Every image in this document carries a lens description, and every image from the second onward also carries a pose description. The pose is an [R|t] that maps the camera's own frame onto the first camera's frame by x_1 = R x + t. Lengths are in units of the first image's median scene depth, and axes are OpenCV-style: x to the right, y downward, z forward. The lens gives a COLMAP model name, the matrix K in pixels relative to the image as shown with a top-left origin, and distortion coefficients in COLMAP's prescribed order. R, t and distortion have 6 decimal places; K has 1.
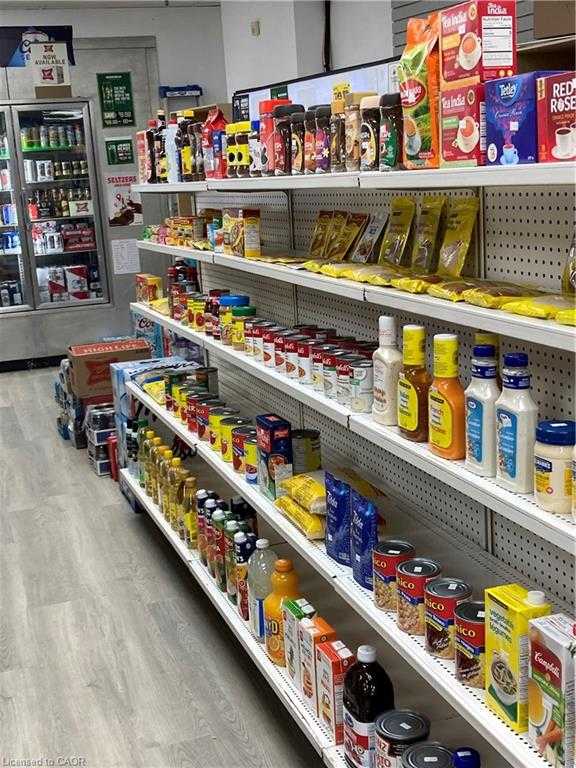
lens RADIAL K [[1025.0, 0, 288.0], [0, 1025.0, 384.0], [0, 0, 1]] dist [0.169016, -0.597786]
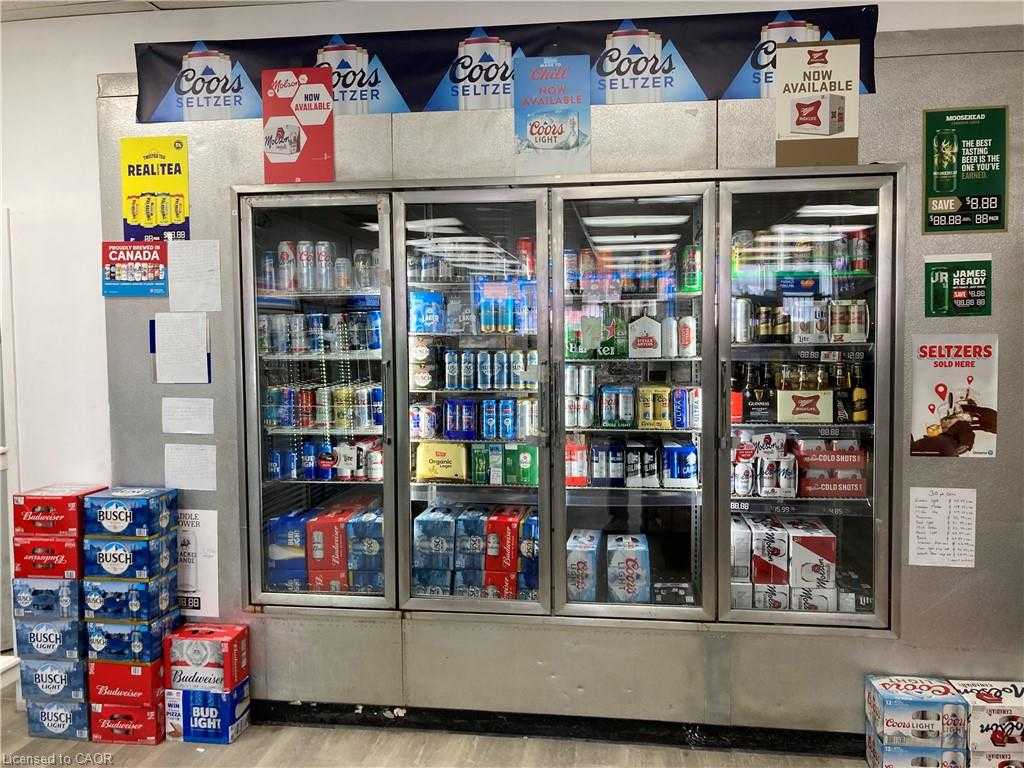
lens RADIAL K [[839.3, 0, 514.8], [0, 839.3, 375.8], [0, 0, 1]] dist [0.015032, 0.000668]
pose [[0.893881, 0.082425, -0.440663, -0.173852], [-0.137185, 0.986091, -0.093833, -0.133973], [0.426799, 0.144328, 0.892755, 0.631129]]
